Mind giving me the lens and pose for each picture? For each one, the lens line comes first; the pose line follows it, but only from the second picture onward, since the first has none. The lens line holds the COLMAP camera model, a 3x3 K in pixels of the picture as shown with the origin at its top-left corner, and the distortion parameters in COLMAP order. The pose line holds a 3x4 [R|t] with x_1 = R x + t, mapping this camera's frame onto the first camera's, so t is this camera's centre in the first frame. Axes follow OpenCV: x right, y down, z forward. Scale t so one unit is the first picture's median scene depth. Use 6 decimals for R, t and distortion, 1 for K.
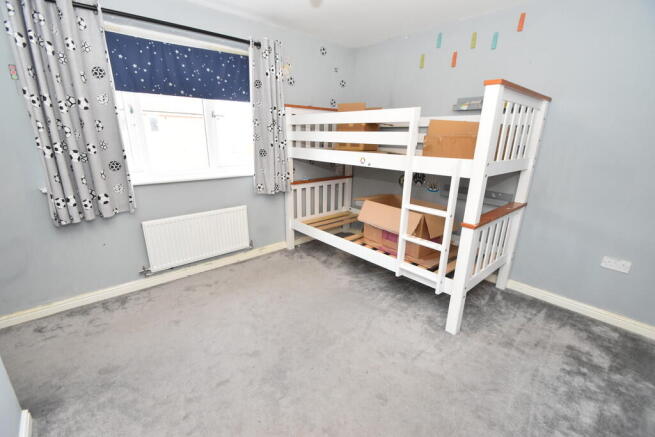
lens RADIAL K [[291.3, 0, 325.6], [0, 291.3, 223.4], [0, 0, 1]] dist [0.029028, -0.016751]
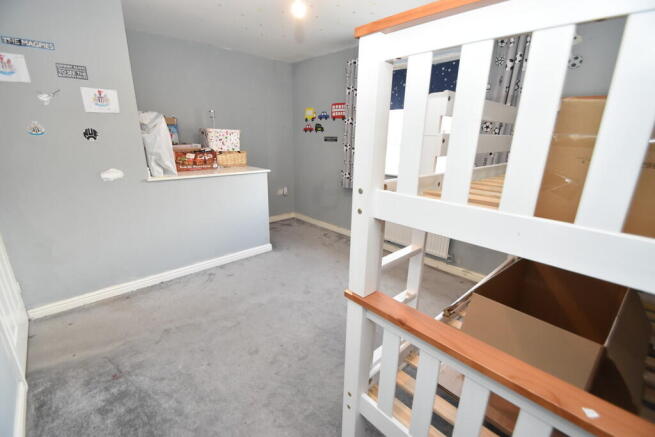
lens RADIAL K [[291.3, 0, 325.6], [0, 291.3, 223.4], [0, 0, 1]] dist [0.029028, -0.016751]
pose [[0.016432, 0.282054, -0.959258, 0.868167], [-0.307510, 0.914313, 0.263571, -0.220758], [0.951403, 0.290650, 0.101758, 0.710363]]
